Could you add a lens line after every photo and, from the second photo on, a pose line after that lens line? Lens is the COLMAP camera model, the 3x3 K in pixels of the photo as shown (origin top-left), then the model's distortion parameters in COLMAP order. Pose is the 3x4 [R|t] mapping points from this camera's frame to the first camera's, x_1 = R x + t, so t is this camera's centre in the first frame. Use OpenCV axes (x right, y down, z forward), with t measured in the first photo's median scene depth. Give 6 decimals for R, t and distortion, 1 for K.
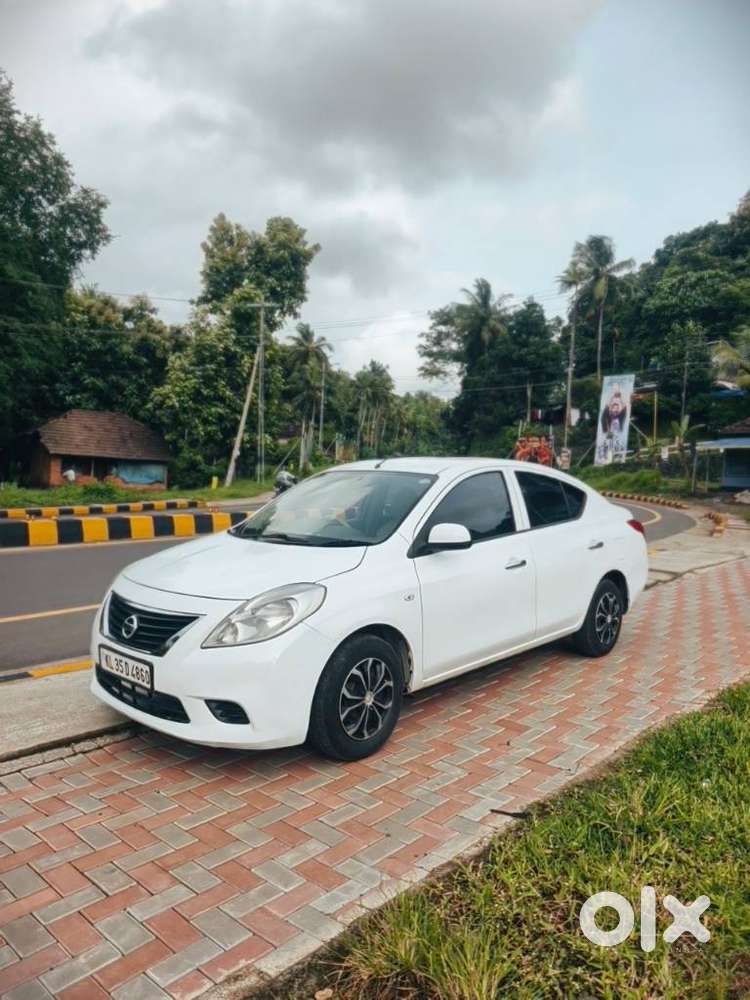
lens RADIAL K [[692.0, 0, 386.3], [0, 692.0, 503.9], [0, 0, 1]] dist [-0.005423, -0.003738]
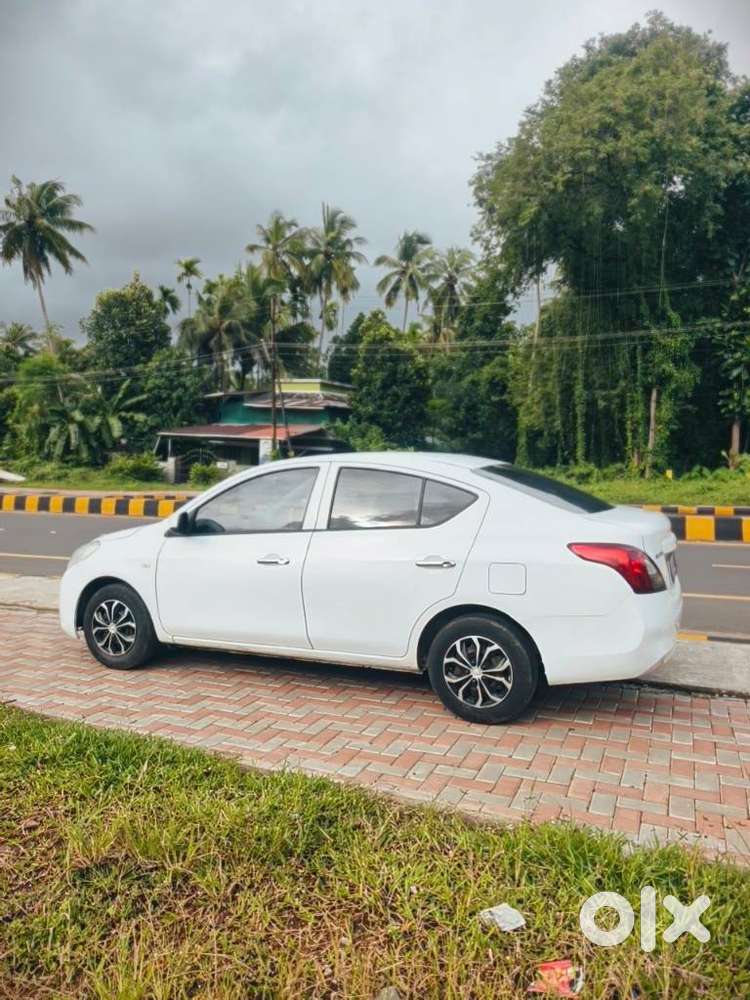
lens RADIAL K [[695.8, 0, 387.0], [0, 695.8, 508.8], [0, 0, 1]] dist [0.028124, -0.074040]
pose [[0.315486, 0.051286, -0.947543, 0.164506], [-0.030662, 0.998568, 0.043839, -0.005102], [0.948435, 0.015223, 0.316607, 0.117049]]
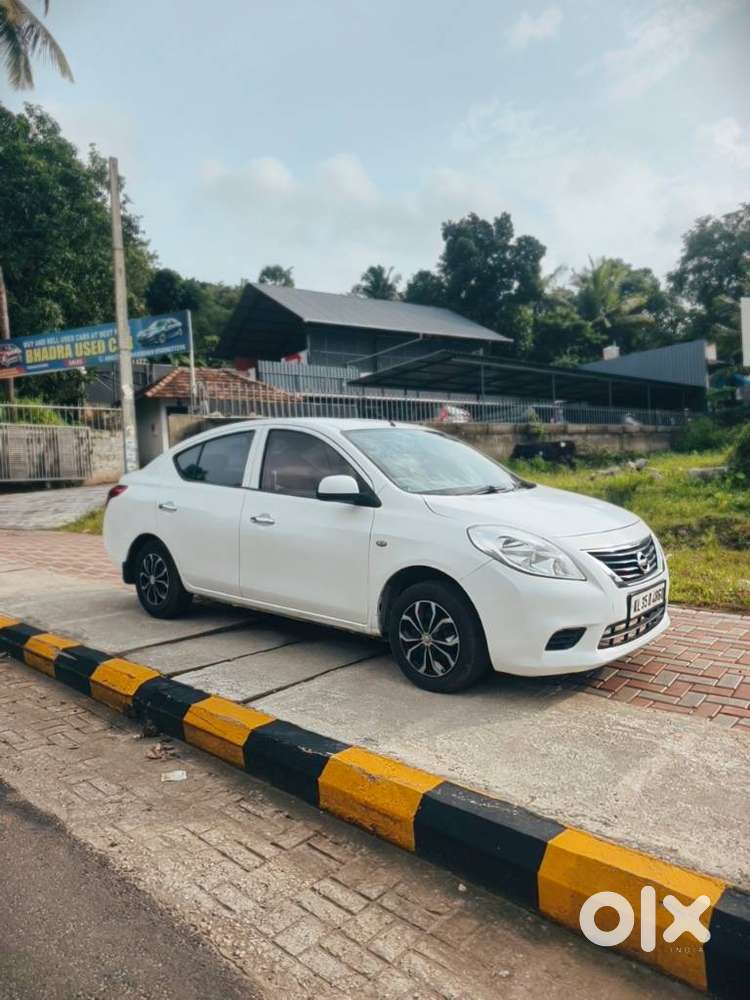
lens RADIAL K [[695.8, 0, 387.0], [0, 695.8, 508.8], [0, 0, 1]] dist [0.028124, -0.074040]
pose [[-0.028375, -0.096731, 0.994906, -0.154887], [0.073537, 0.992408, 0.098586, -0.004717], [-0.996889, 0.075960, -0.021047, 0.152390]]
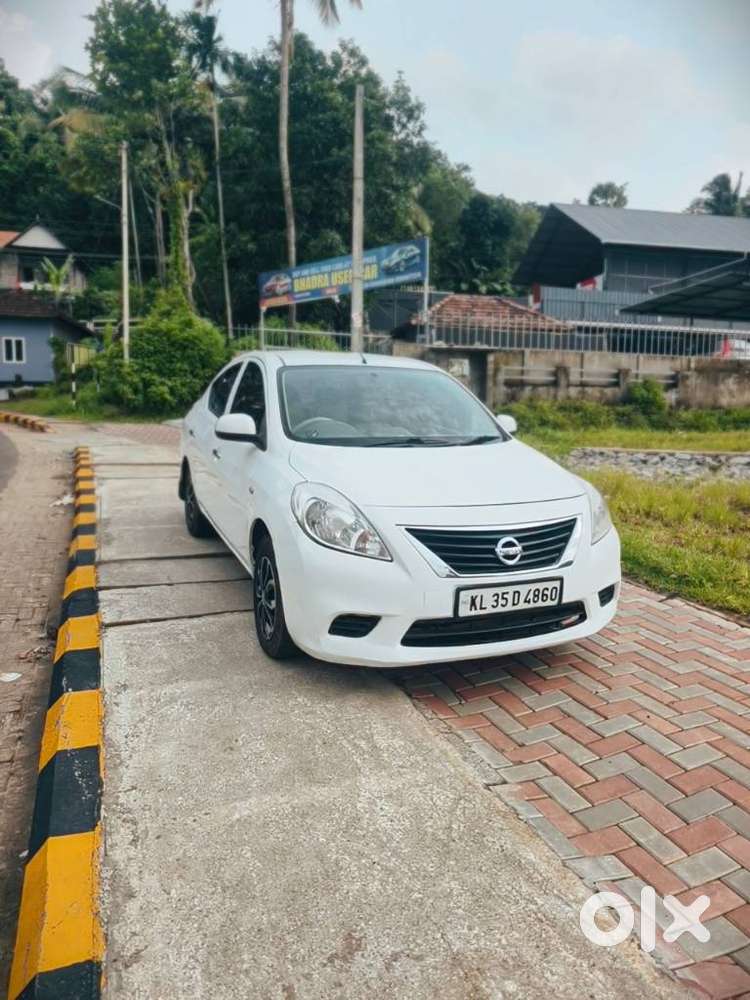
lens RADIAL K [[697.6, 0, 384.3], [0, 697.6, 493.7], [0, 0, 1]] dist [0.027917, -0.067273]
pose [[0.413461, -0.151327, 0.897859, -0.128498], [0.028559, 0.987763, 0.153328, -0.003020], [-0.910074, -0.037754, 0.412723, 0.084786]]
